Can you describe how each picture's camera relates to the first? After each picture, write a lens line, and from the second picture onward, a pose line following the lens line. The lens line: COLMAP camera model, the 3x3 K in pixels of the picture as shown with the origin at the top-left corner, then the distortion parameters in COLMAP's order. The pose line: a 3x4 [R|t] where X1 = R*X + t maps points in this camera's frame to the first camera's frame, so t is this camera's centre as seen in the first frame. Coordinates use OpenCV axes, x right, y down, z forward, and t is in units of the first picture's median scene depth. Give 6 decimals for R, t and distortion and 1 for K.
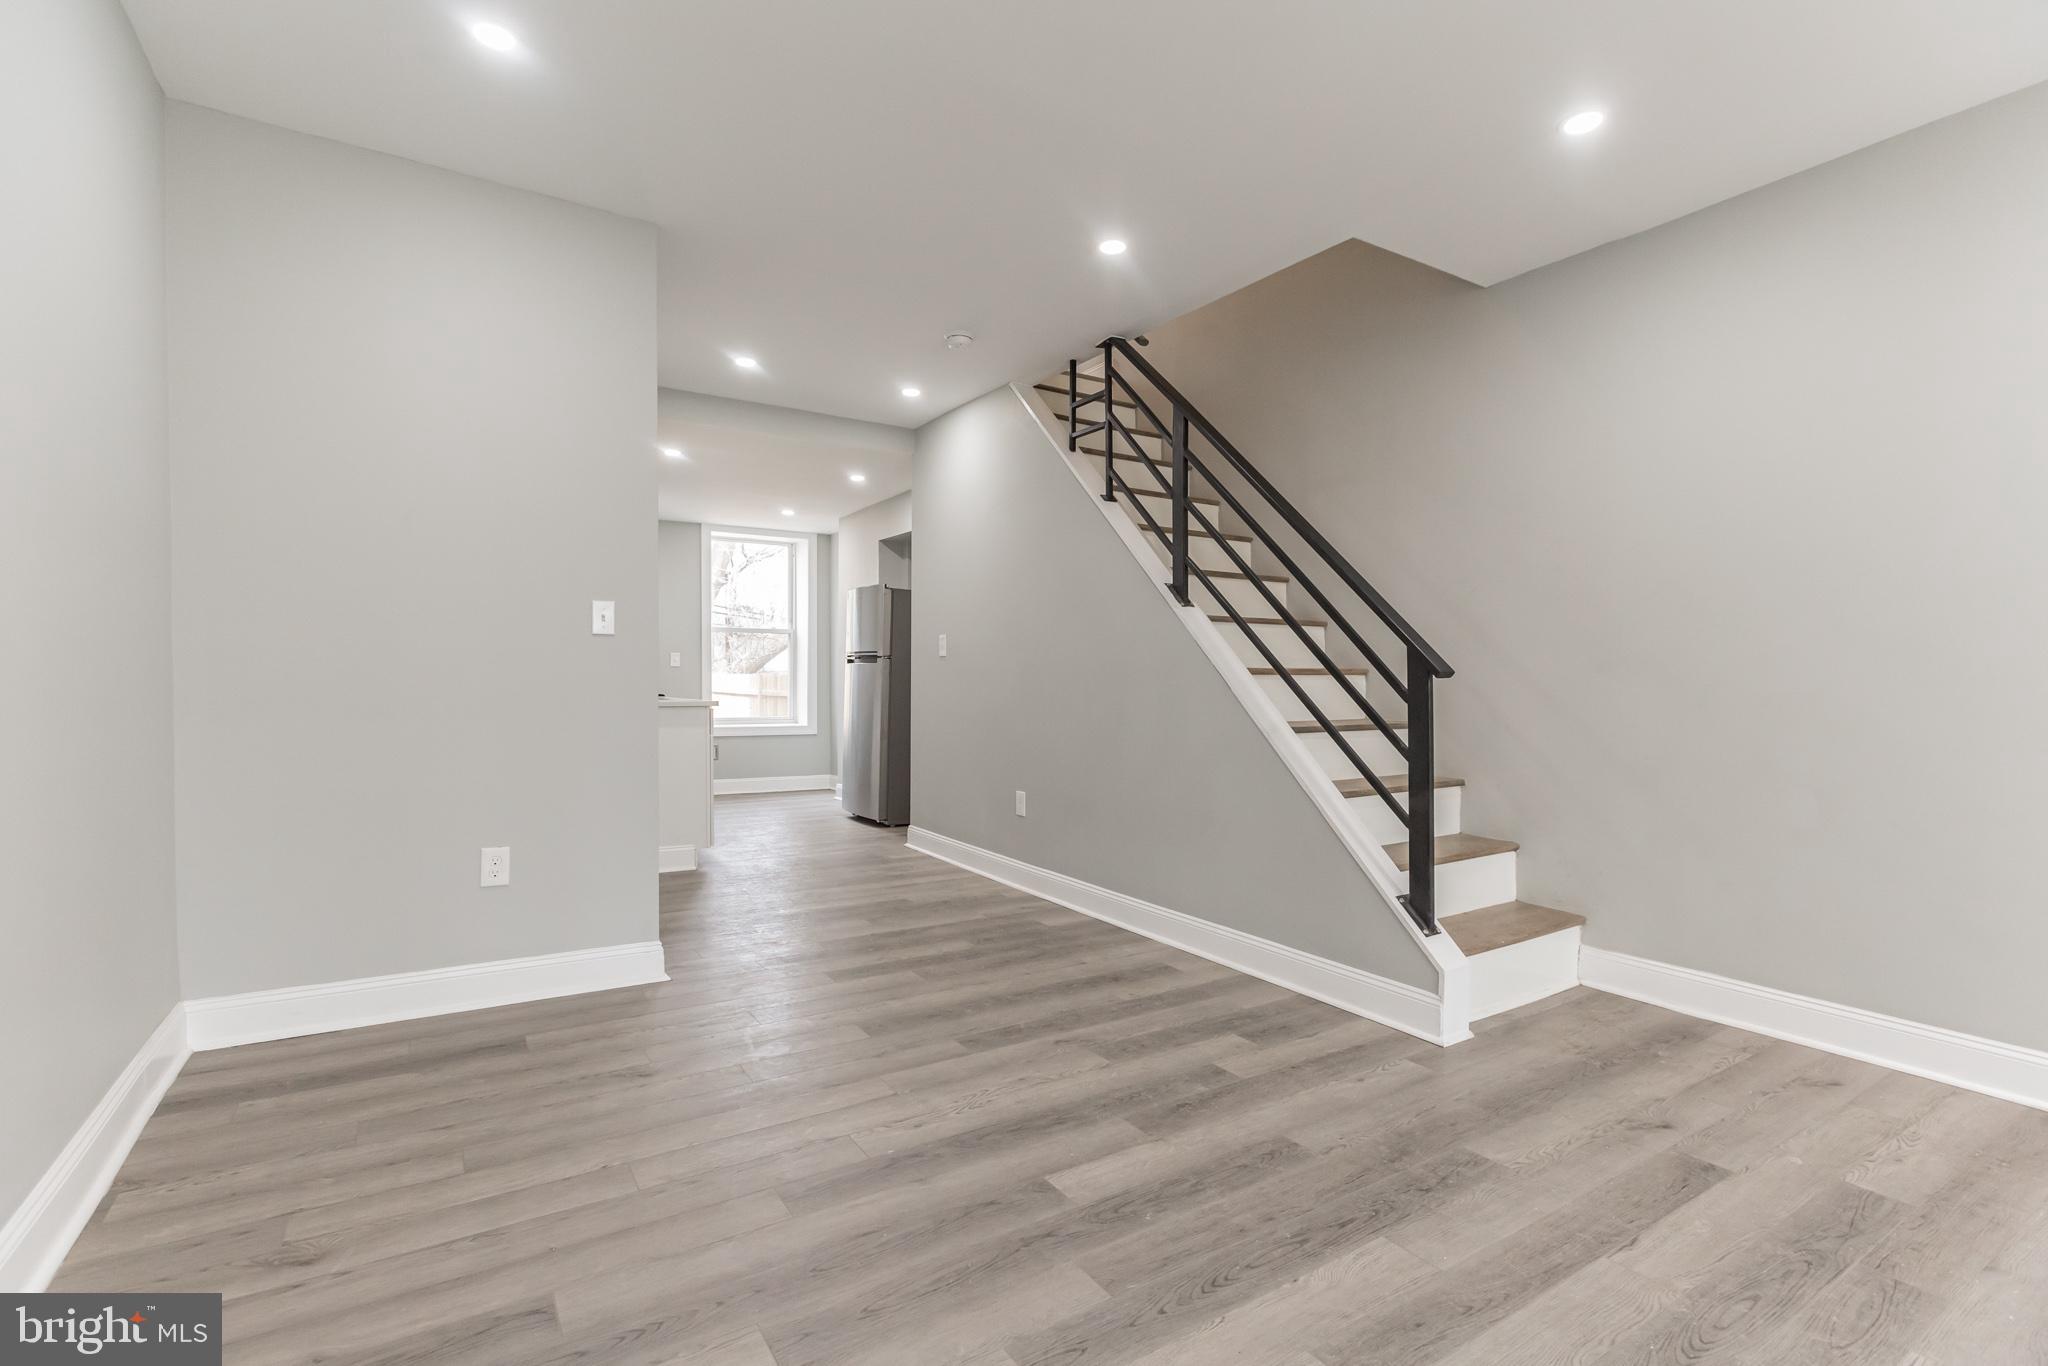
lens RADIAL K [[929.6, 0, 1027.5], [0, 929.6, 696.8], [0, 0, 1]] dist [0.002258, 0.000491]
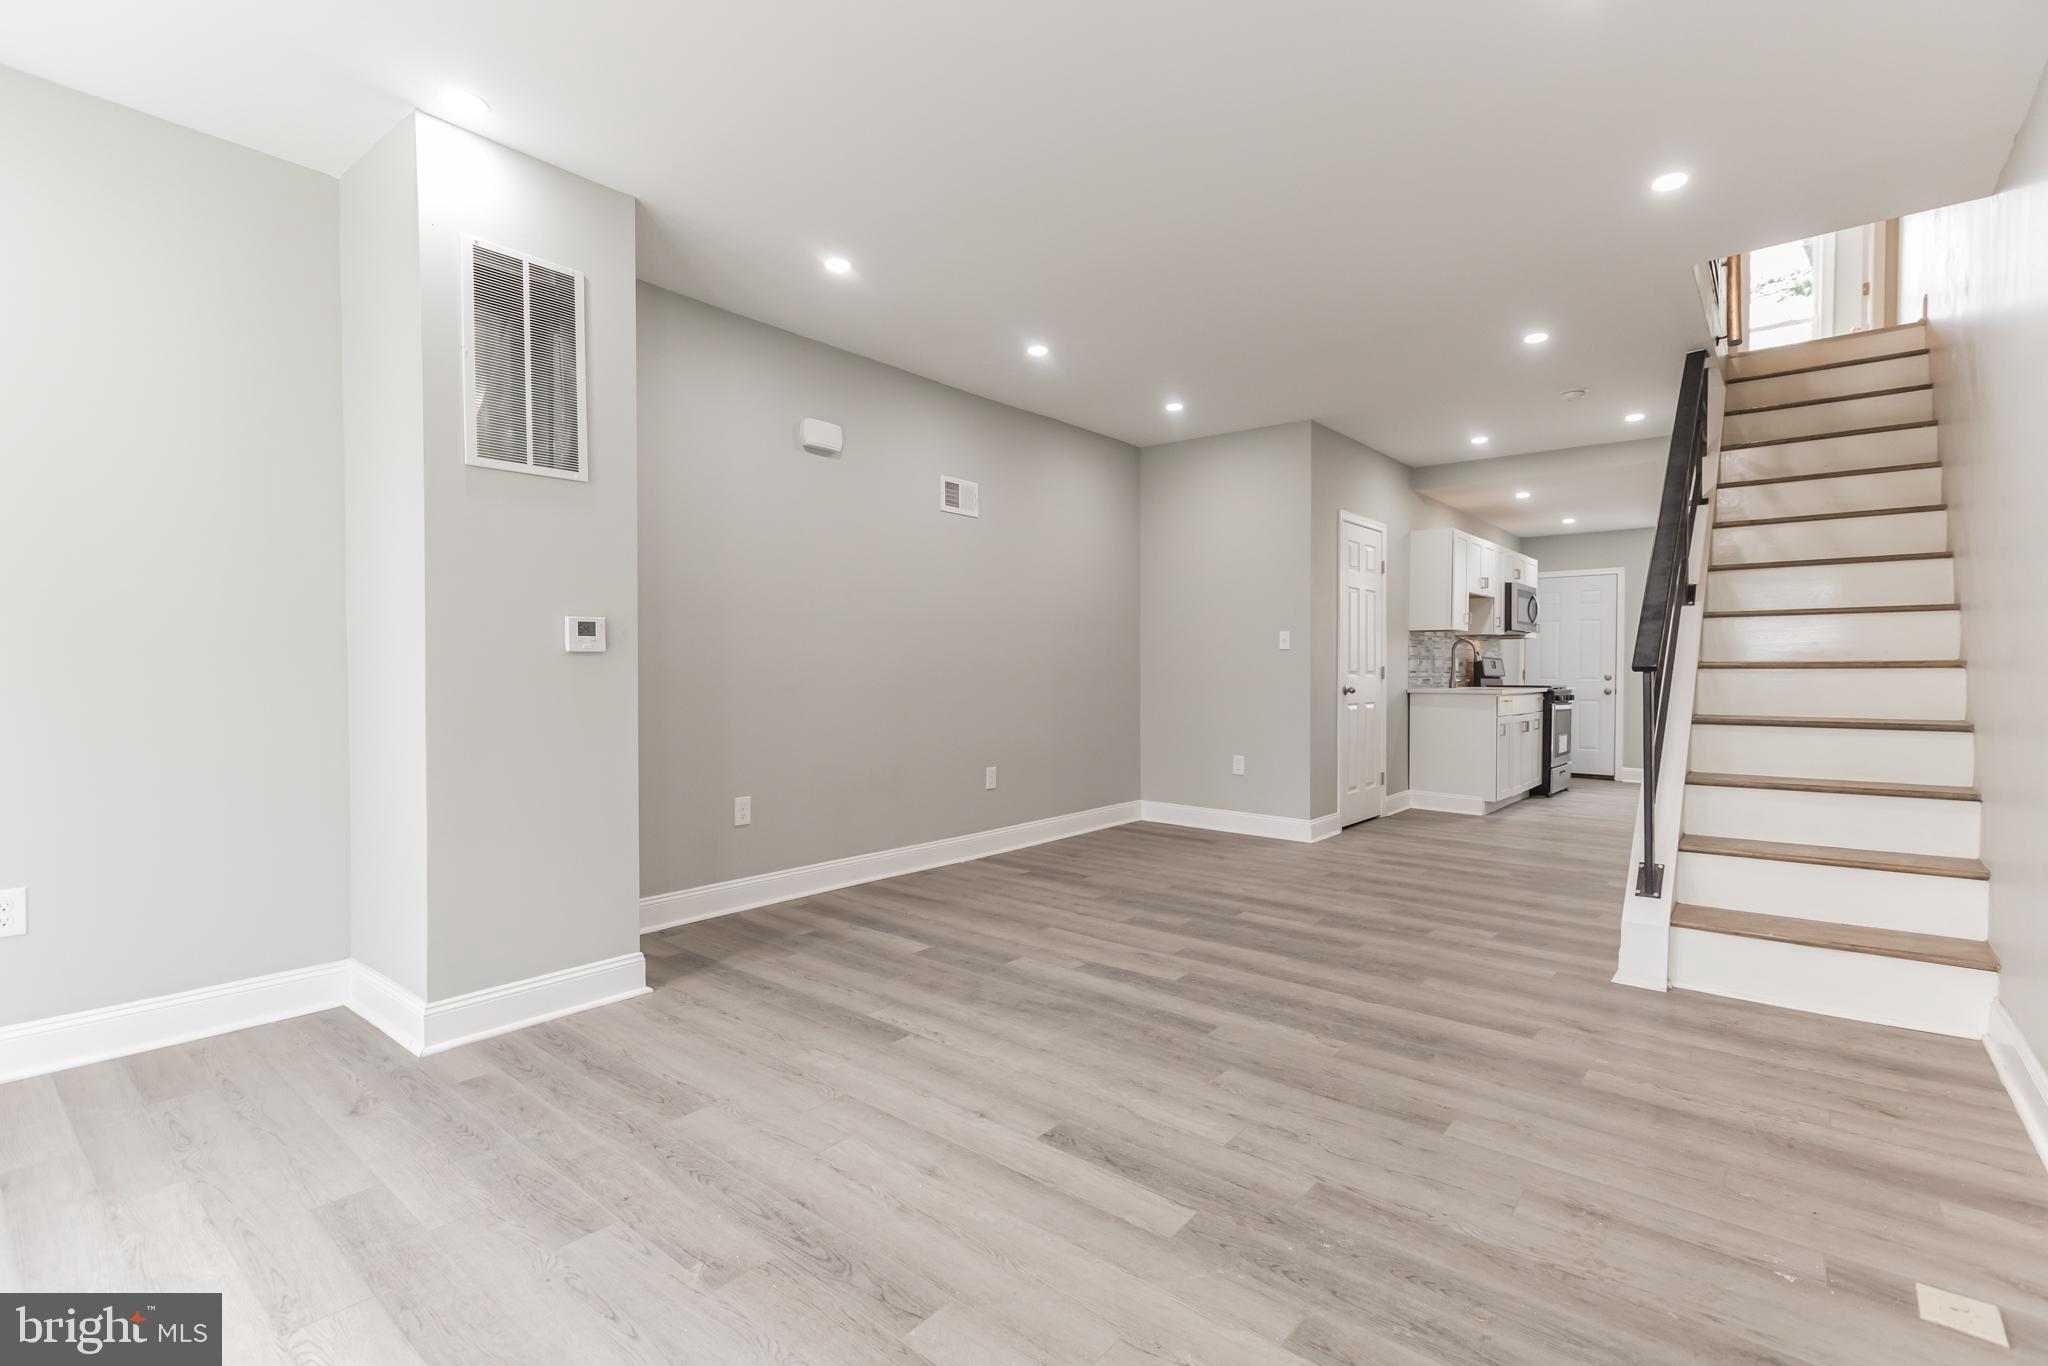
lens RADIAL K [[929.6, 0, 1019.4], [0, 929.6, 675.9], [0, 0, 1]] dist [0.002258, 0.000491]
pose [[0.302366, 0.000138, -0.953192, 0.374446], [-0.011938, 0.999922, -0.003642, -0.002068], [0.953117, 0.012480, 0.302344, -0.028995]]
